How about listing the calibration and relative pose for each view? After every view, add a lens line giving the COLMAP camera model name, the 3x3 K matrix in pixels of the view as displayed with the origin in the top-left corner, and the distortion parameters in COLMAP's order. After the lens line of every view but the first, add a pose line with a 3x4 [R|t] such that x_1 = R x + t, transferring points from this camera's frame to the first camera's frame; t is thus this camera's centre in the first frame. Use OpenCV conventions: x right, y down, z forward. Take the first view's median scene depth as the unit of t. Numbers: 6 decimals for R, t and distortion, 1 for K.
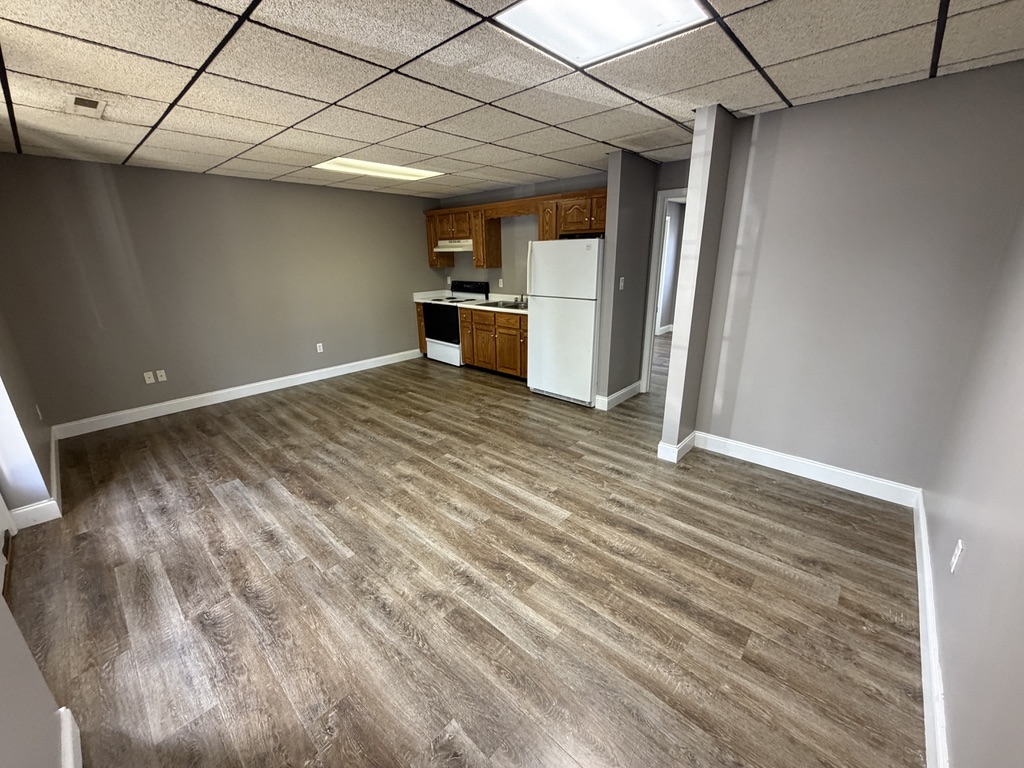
lens RADIAL K [[410.4, 0, 513.6], [0, 410.4, 383.9], [0, 0, 1]] dist [0.001794, 0.000122]
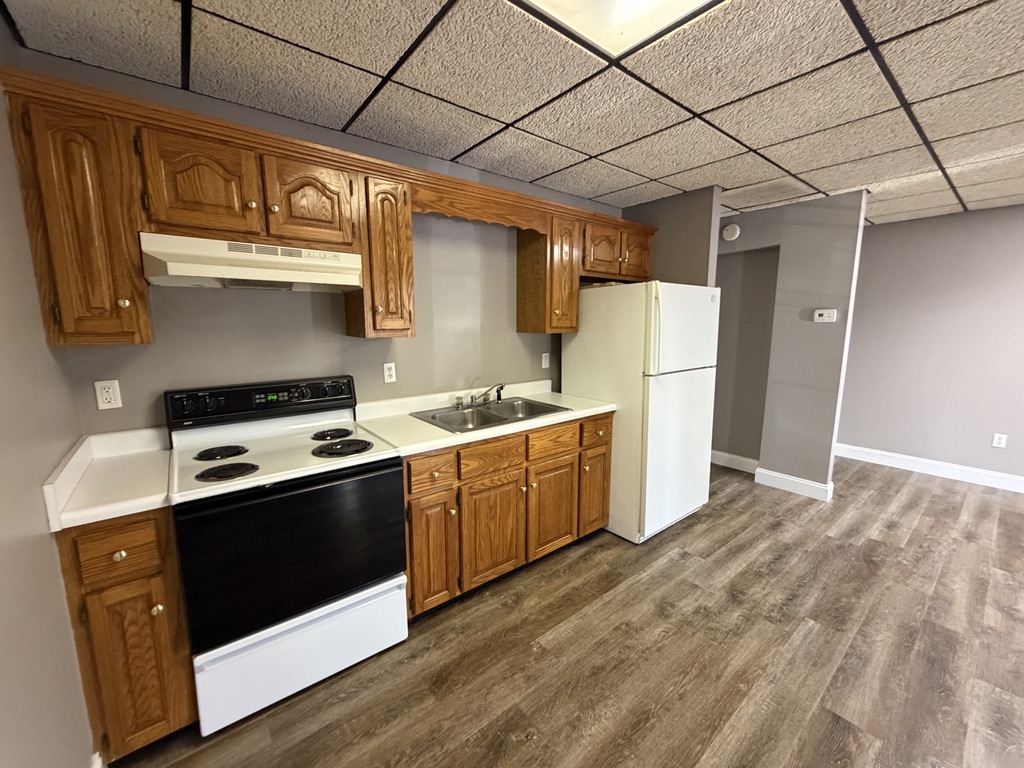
lens RADIAL K [[410.4, 0, 512.5], [0, 410.4, 382.1], [0, 0, 1]] dist [0.001794, 0.000122]
pose [[0.154826, -0.133523, 0.978877, -0.590406], [0.297419, 0.951158, 0.082701, -0.340816], [-0.942110, 0.278333, 0.186976, 1.187821]]
